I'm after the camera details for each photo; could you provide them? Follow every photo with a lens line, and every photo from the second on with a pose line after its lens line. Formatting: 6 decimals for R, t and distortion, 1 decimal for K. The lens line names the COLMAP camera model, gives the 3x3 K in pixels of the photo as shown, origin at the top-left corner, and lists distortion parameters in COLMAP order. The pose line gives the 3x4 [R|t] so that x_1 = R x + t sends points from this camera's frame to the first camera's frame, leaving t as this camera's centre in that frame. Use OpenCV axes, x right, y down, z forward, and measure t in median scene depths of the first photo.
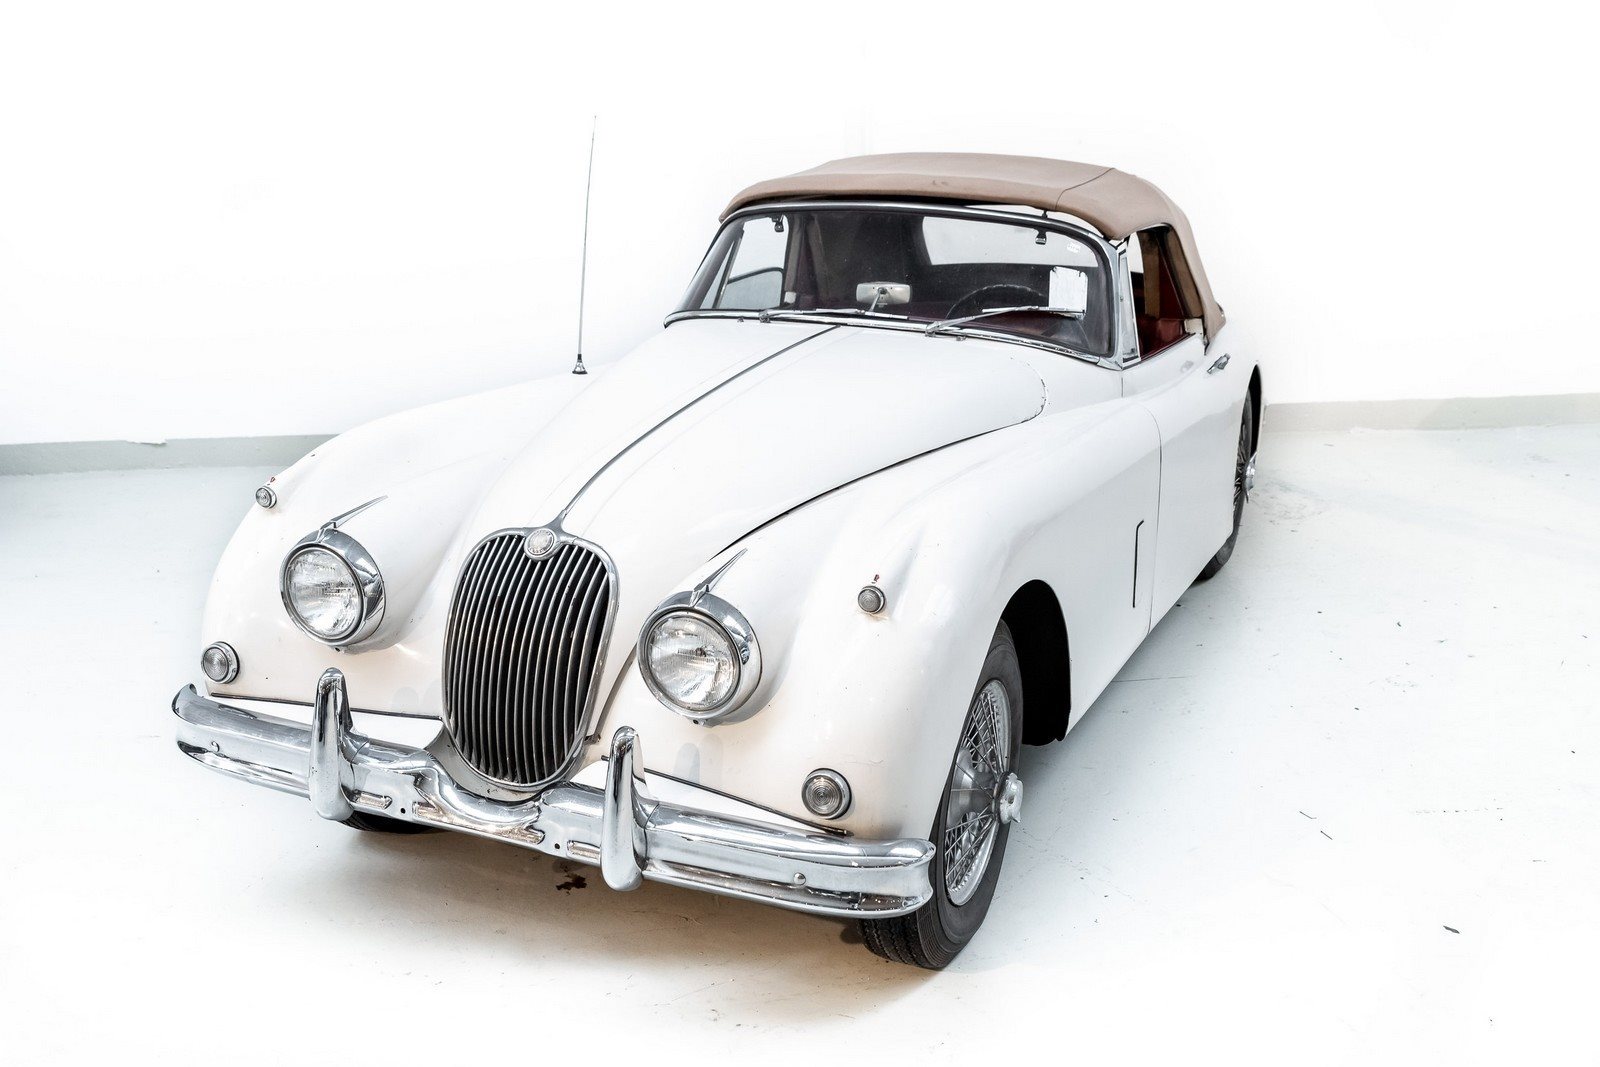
lens RADIAL K [[1664.1, 0, 803.9], [0, 1664.1, 538.9], [0, 0, 1]] dist [-0.007271, 0.000000]
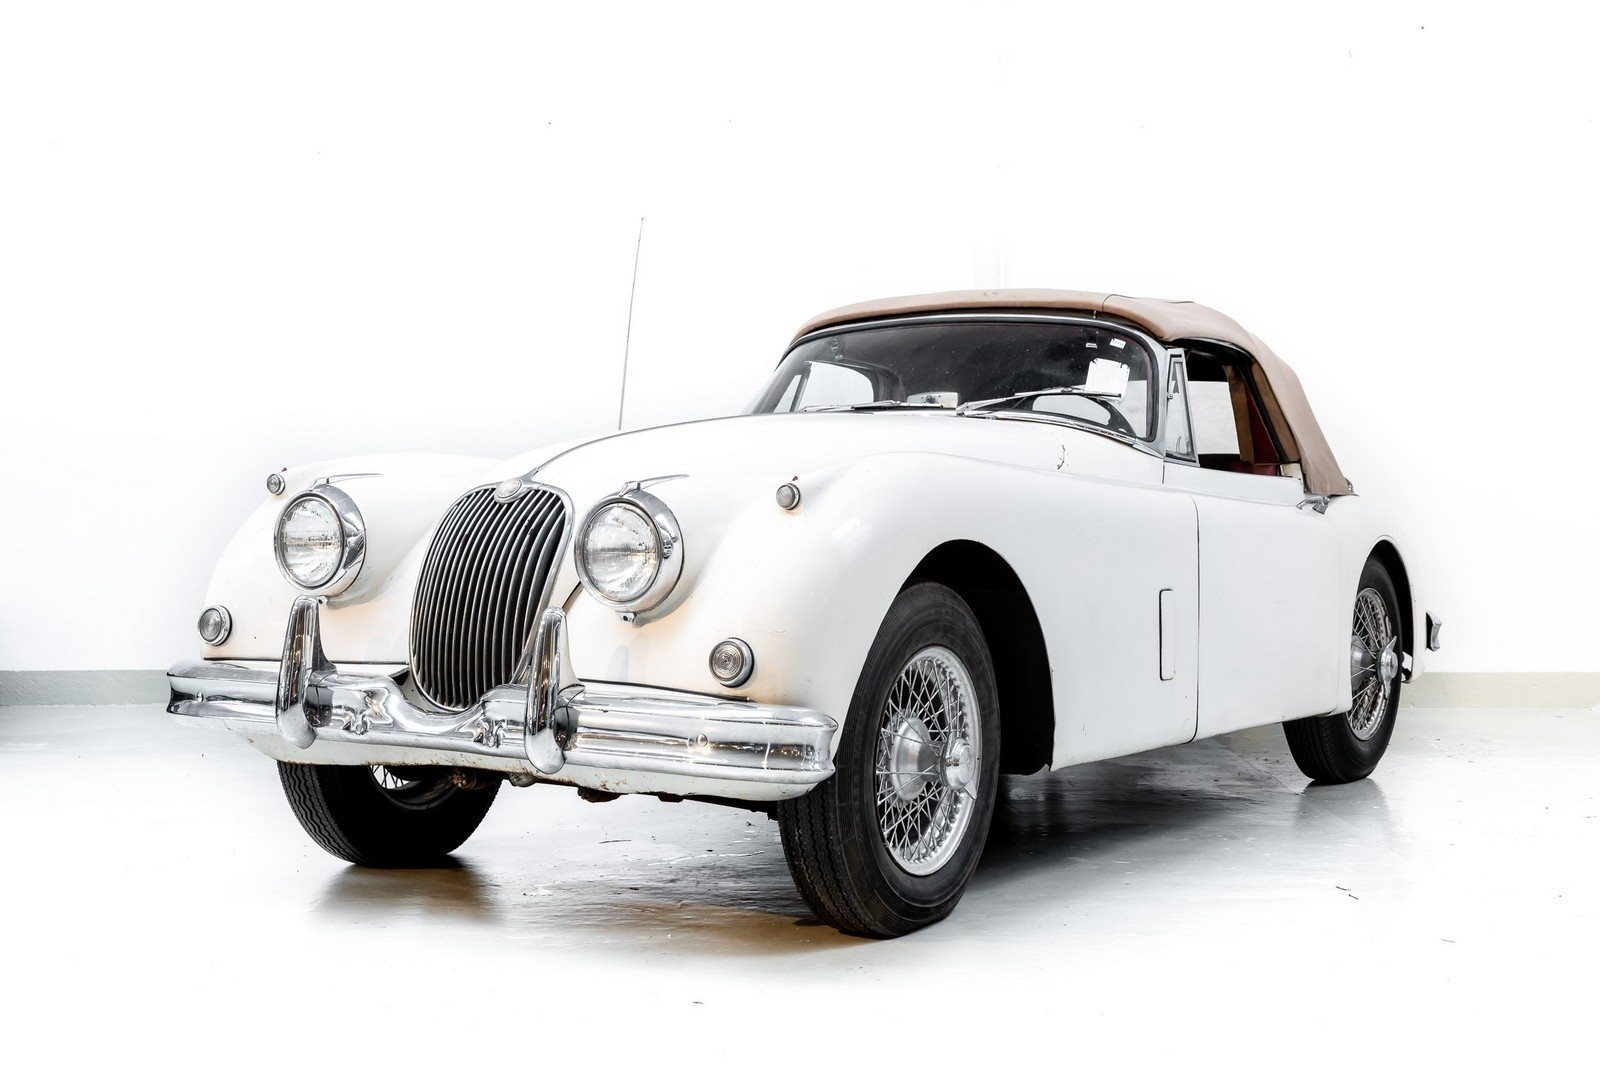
lens RADIAL K [[2202.3, 0, 799.0], [0, 2202.3, 538.8], [0, 0, 1]] dist [-0.023919, 0.000000]
pose [[0.988879, 0.005447, -0.148620, 0.231053], [-0.046361, 0.960823, -0.273258, 0.403045], [0.141309, 0.277109, 0.950391, -0.298741]]
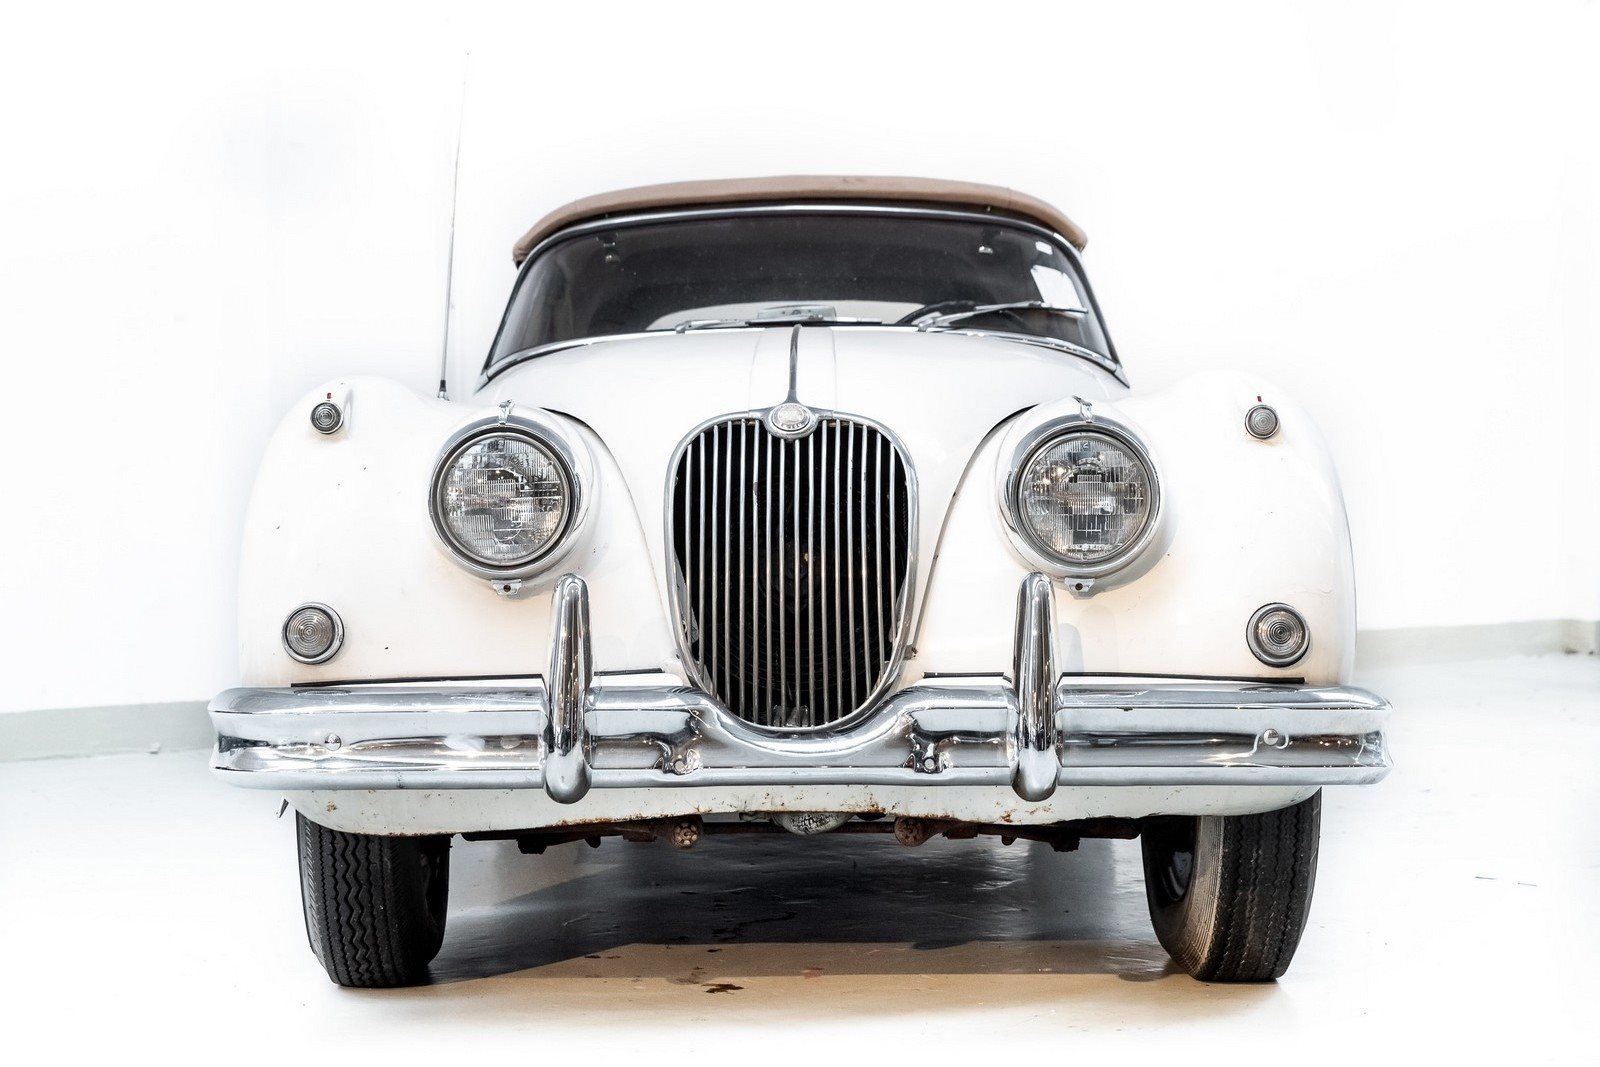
lens RADIAL K [[2780.7, 0, 800.9], [0, 2780.7, 530.9], [0, 0, 1]] dist [-0.063422, 0.000000]
pose [[0.909425, -0.020547, 0.415361, -0.671685], [0.134744, 0.959458, -0.247557, 0.360930], [-0.393435, 0.281102, 0.875323, -0.097200]]
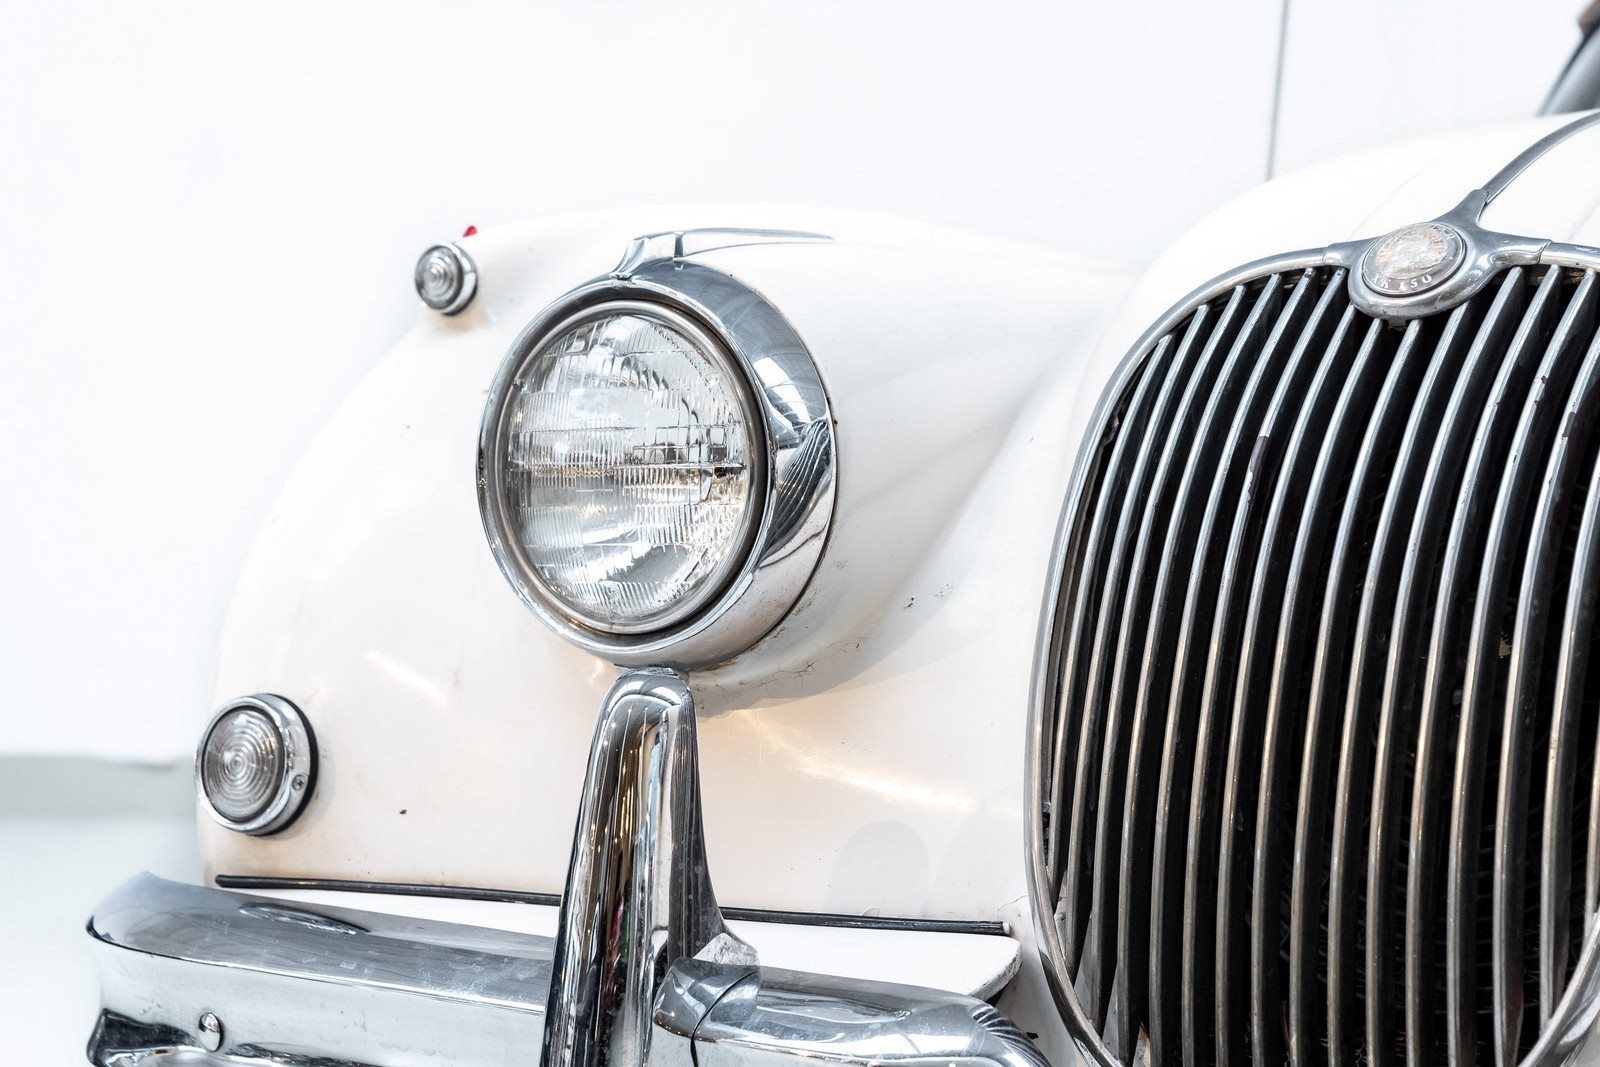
lens RADIAL K [[2990.4, 0, 798.8], [0, 2990.4, 534.5], [0, 0, 1]] dist [0.019781, 0.000000]
pose [[0.985920, 0.008491, -0.166999, -0.173020], [-0.052041, 0.964693, -0.258184, 0.176665], [0.158911, 0.263240, 0.951552, 0.515008]]
